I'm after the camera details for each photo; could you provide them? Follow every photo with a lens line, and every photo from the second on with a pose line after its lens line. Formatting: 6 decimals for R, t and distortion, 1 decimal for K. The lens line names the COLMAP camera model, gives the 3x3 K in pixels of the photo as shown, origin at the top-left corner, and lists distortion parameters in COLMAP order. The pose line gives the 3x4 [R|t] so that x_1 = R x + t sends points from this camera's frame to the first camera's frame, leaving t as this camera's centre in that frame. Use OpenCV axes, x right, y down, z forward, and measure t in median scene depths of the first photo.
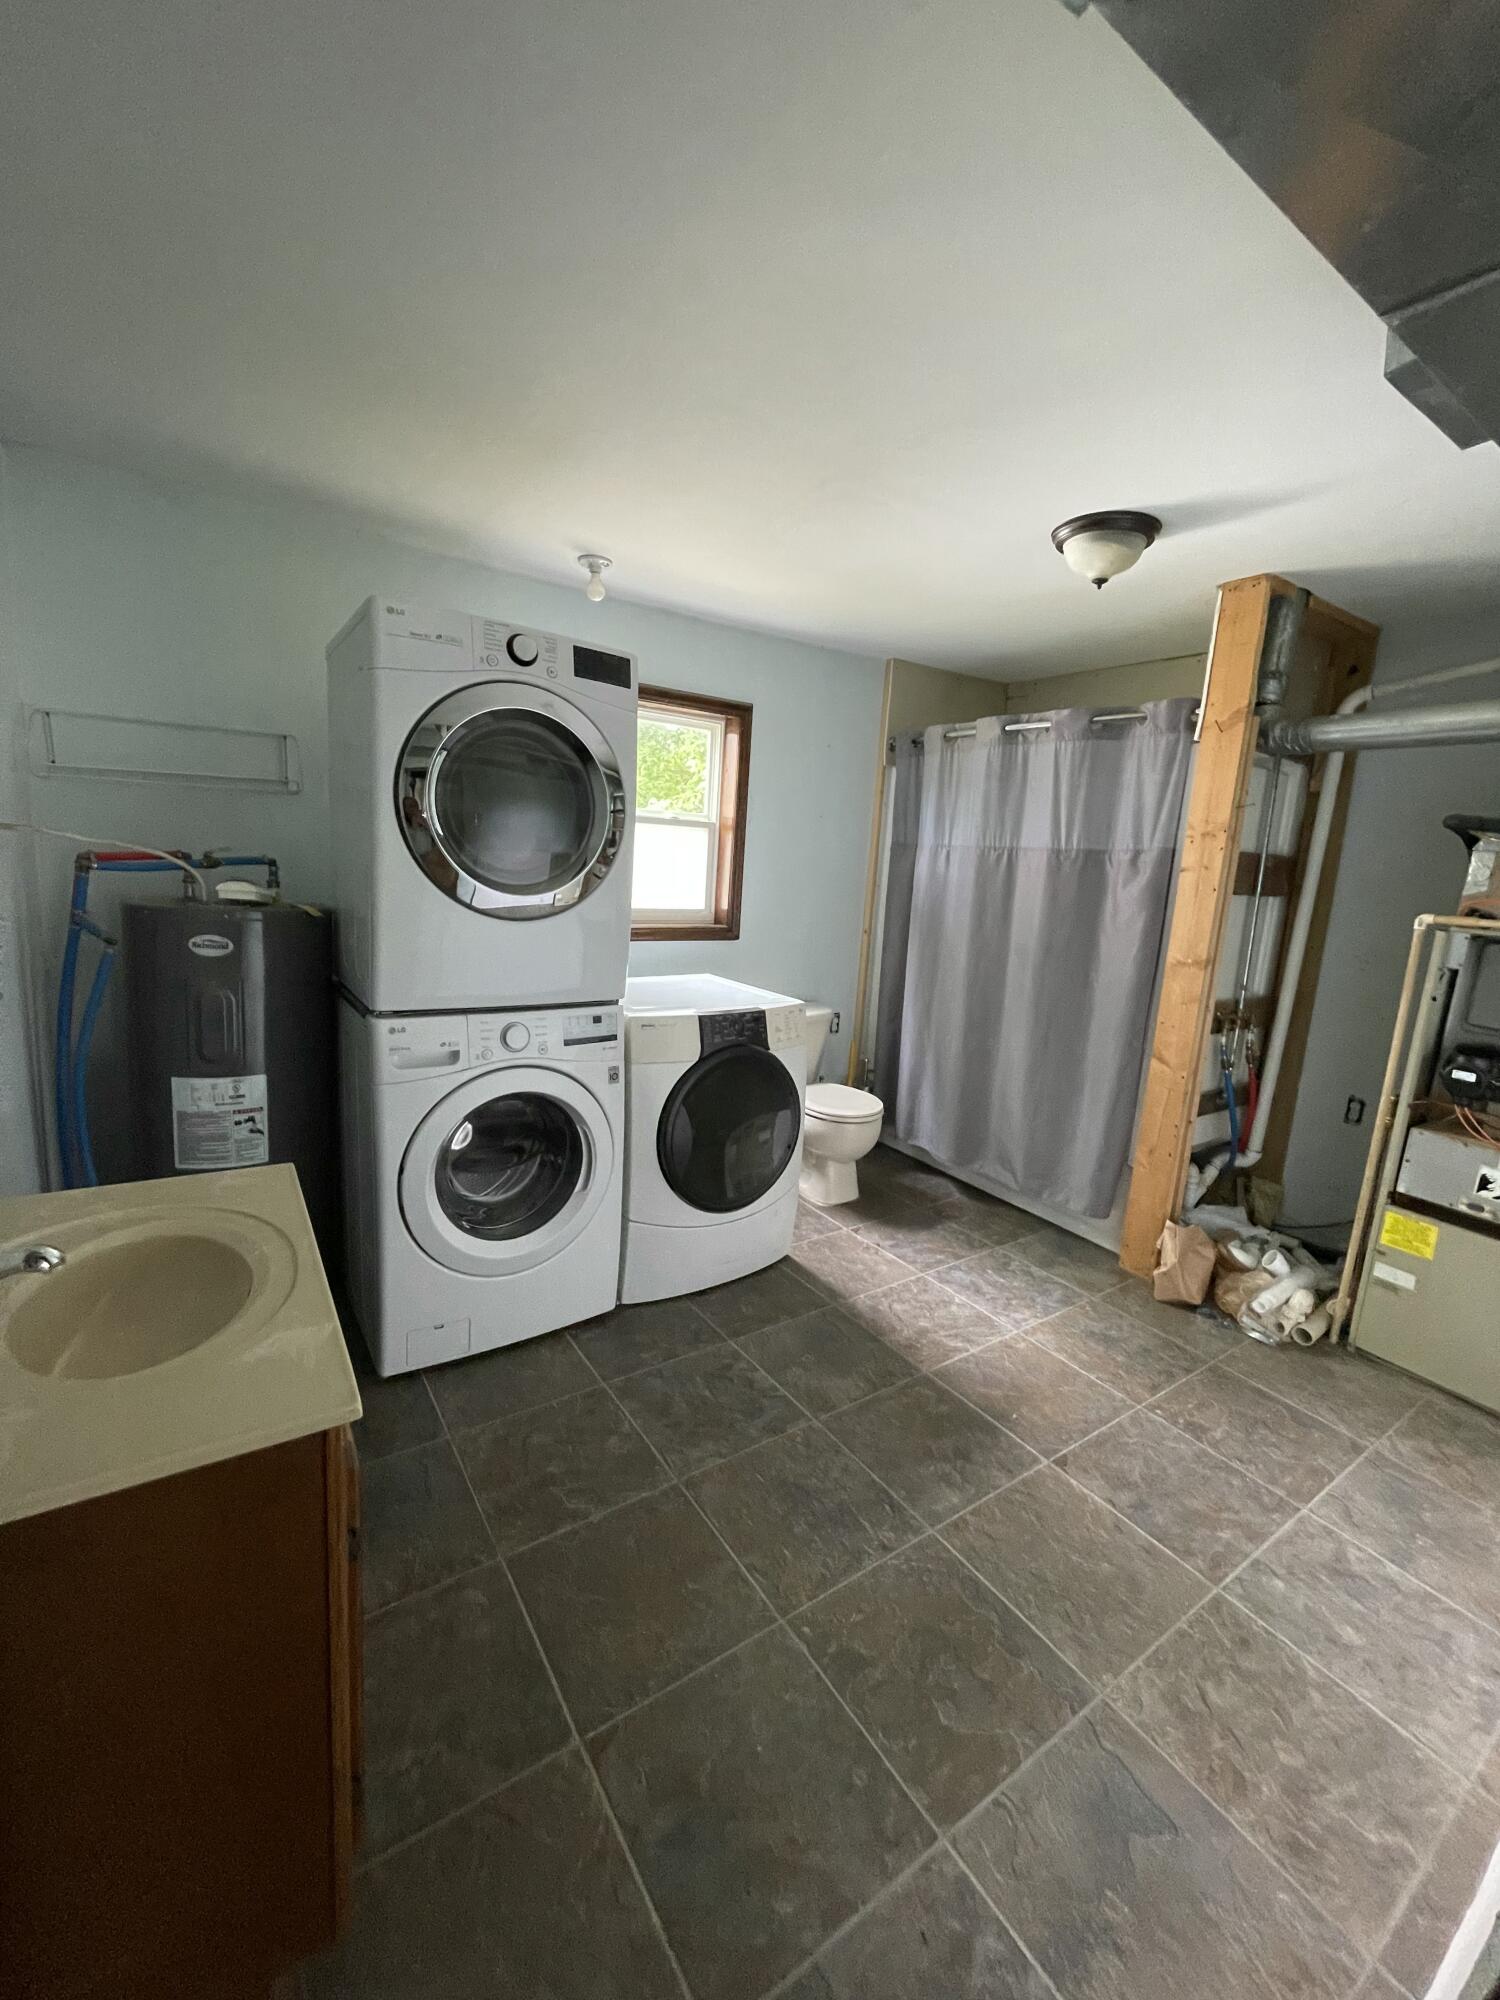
lens RADIAL K [[808.1, 0, 751.6], [0, 808.1, 992.2], [0, 0, 1]] dist [-0.002287, -0.000168]
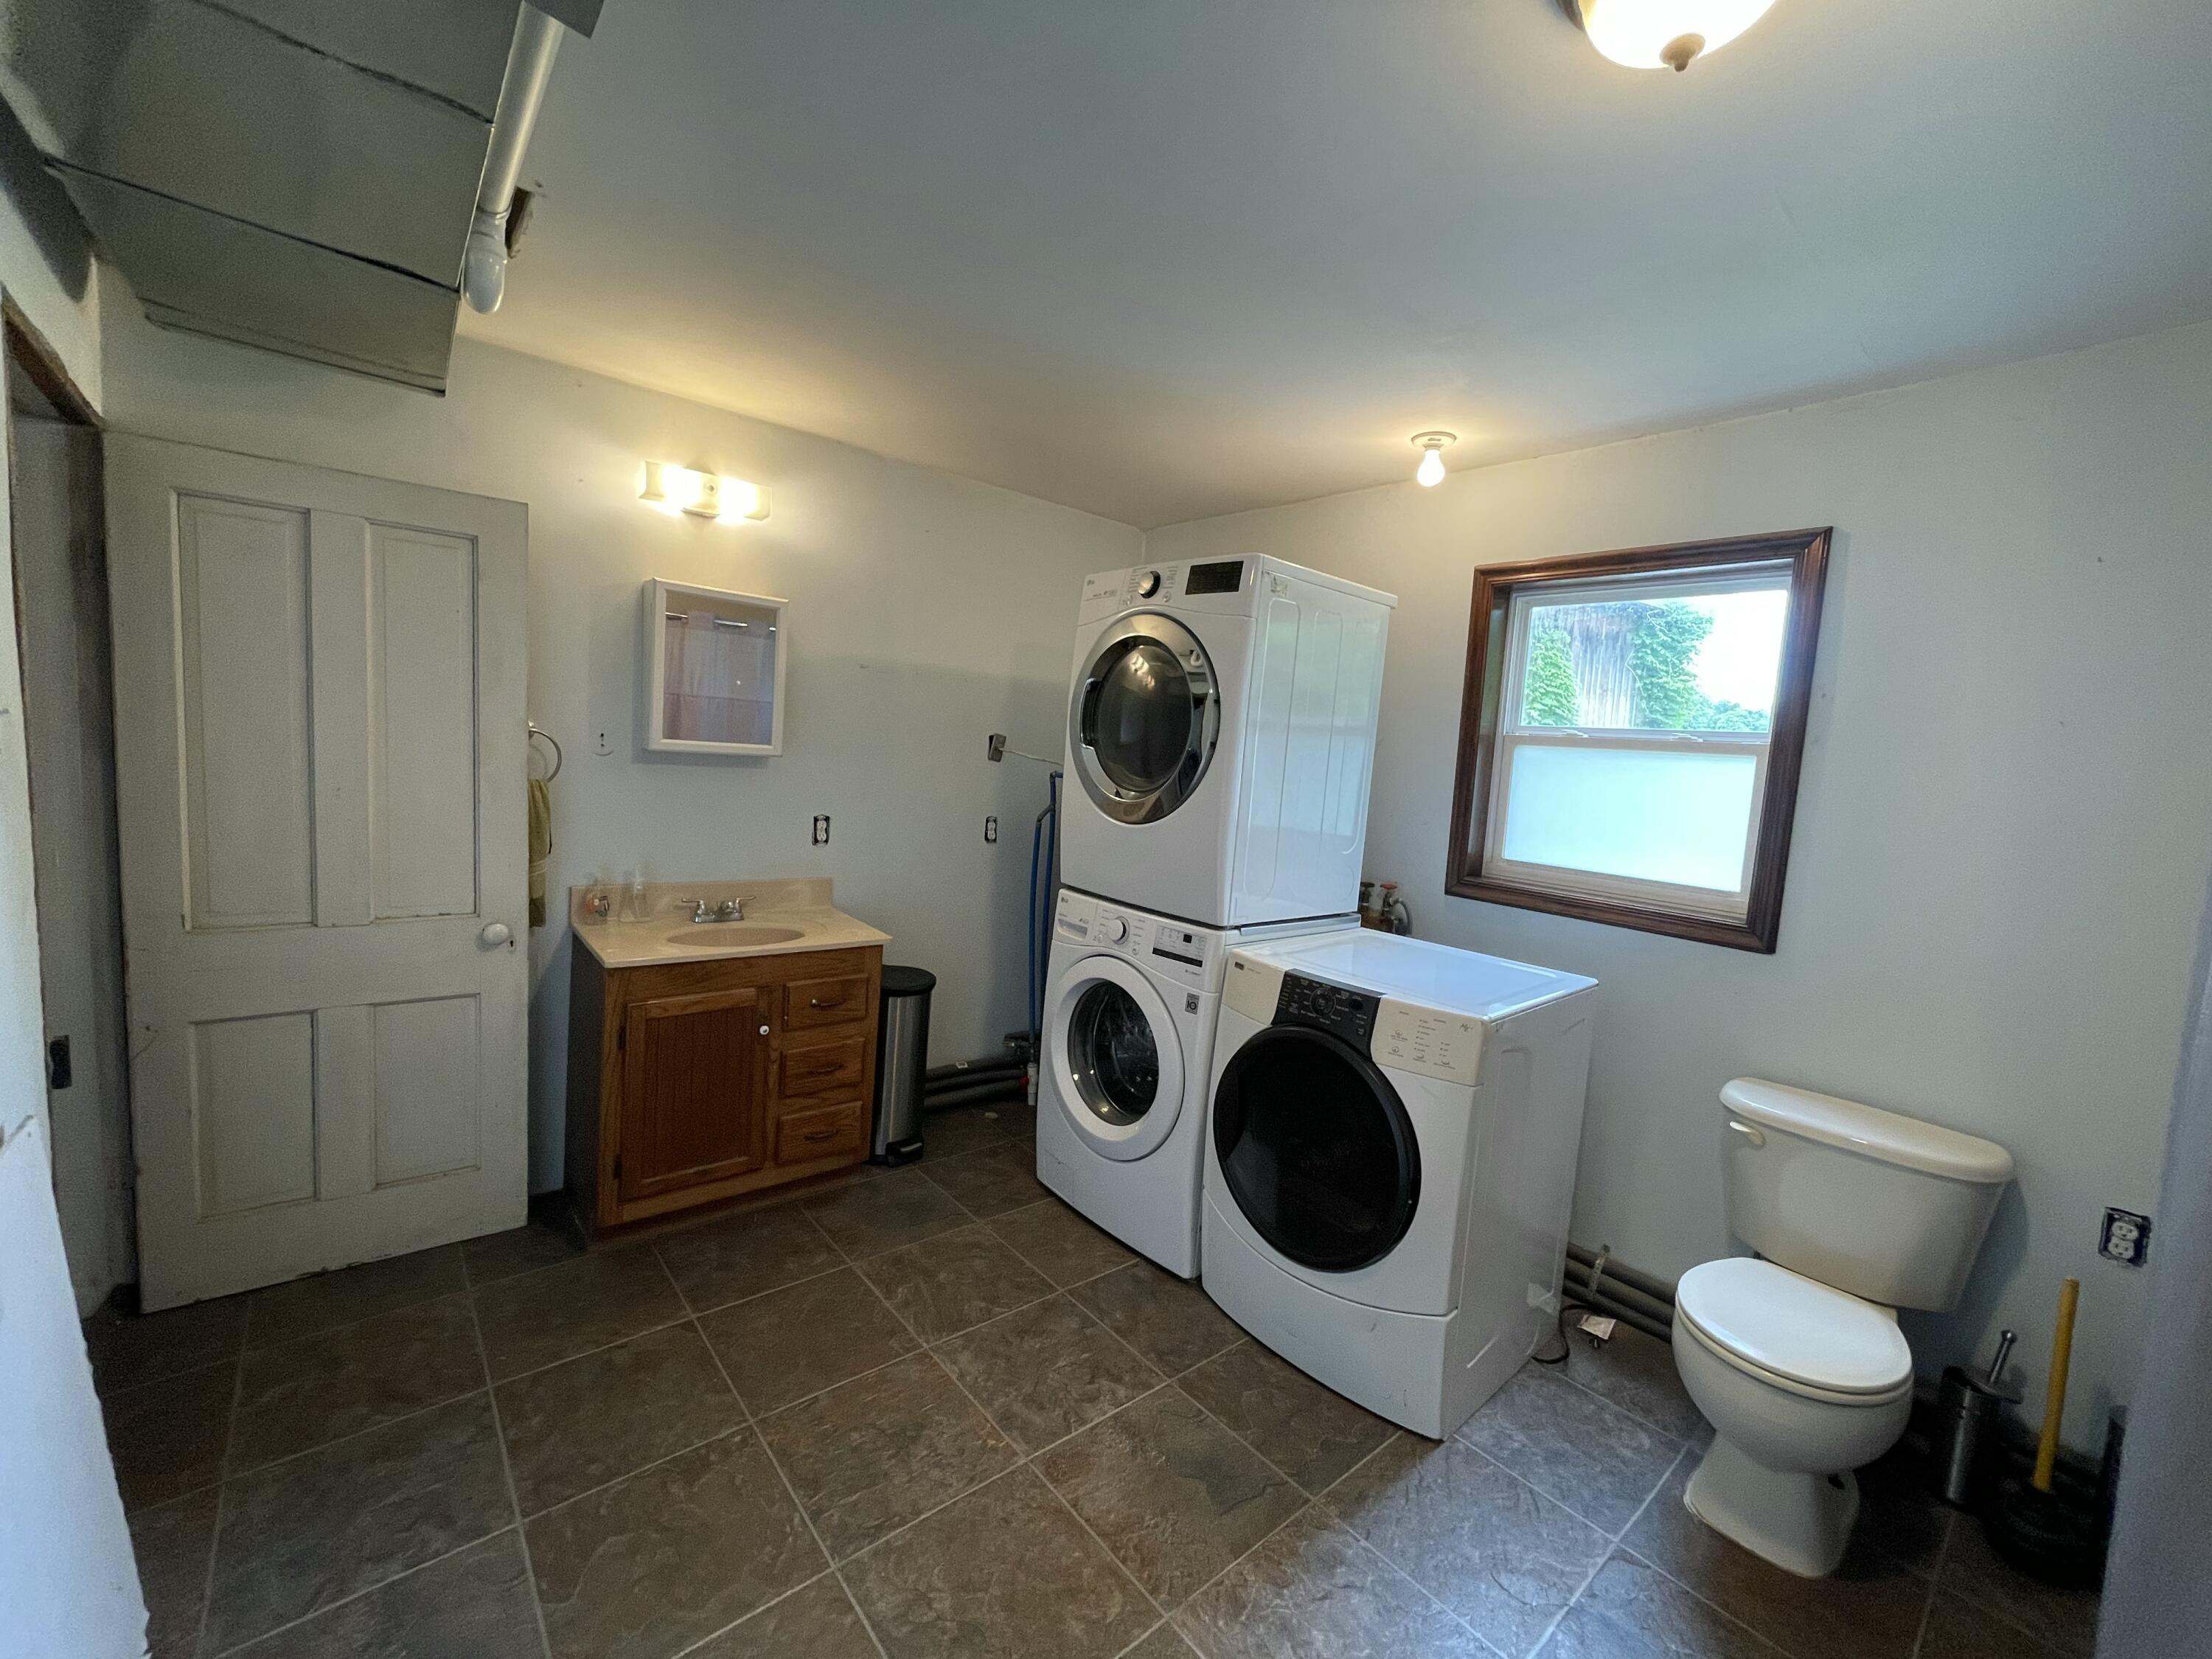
lens RADIAL K [[893.7, 0, 1098.4], [0, 893.7, 825.5], [0, 0, 1]] dist [-0.002287, -0.000168]
pose [[0.108155, 0.038423, -0.993391, 0.699274], [-0.227616, 0.973666, 0.012879, -0.071003], [0.967726, 0.224719, 0.114053, 0.632013]]
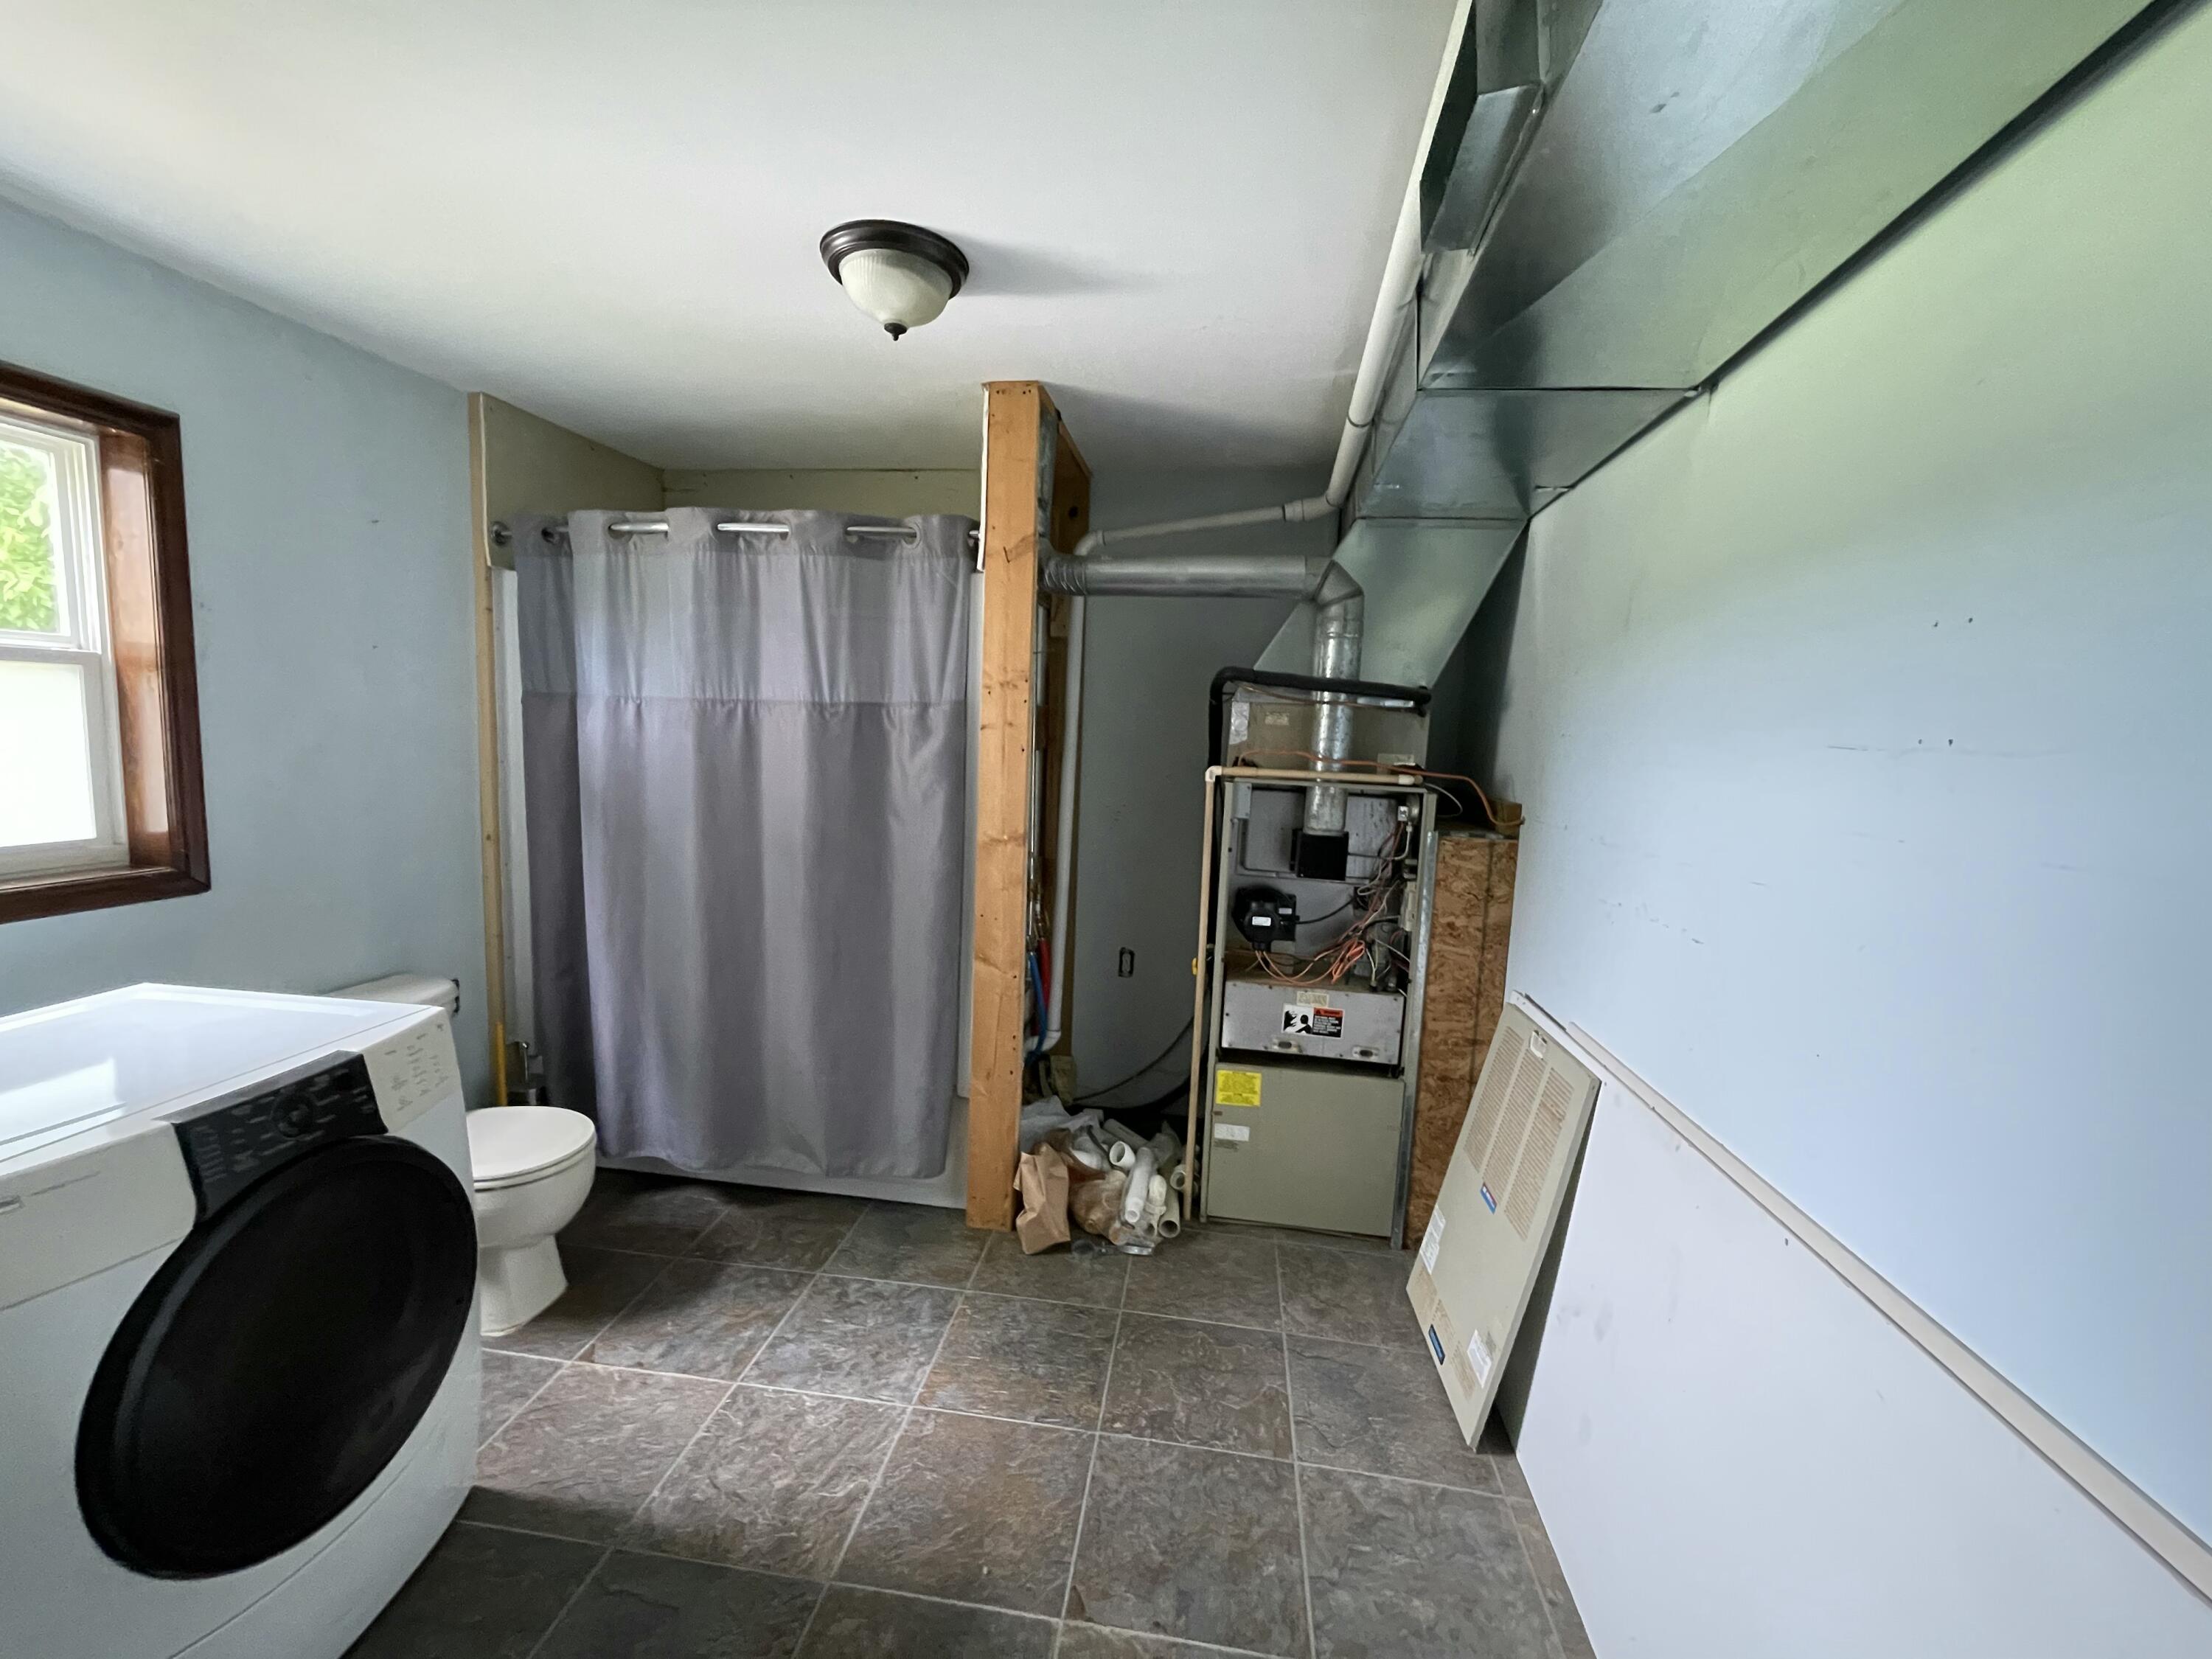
lens RADIAL K [[893.7, 0, 1098.4], [0, 893.7, 825.5], [0, 0, 1]] dist [-0.002287, -0.000168]
pose [[0.675630, -0.115252, 0.728177, -0.055264], [0.131642, 0.990691, 0.034659, -0.069021], [-0.725393, 0.072442, 0.684513, 0.305288]]
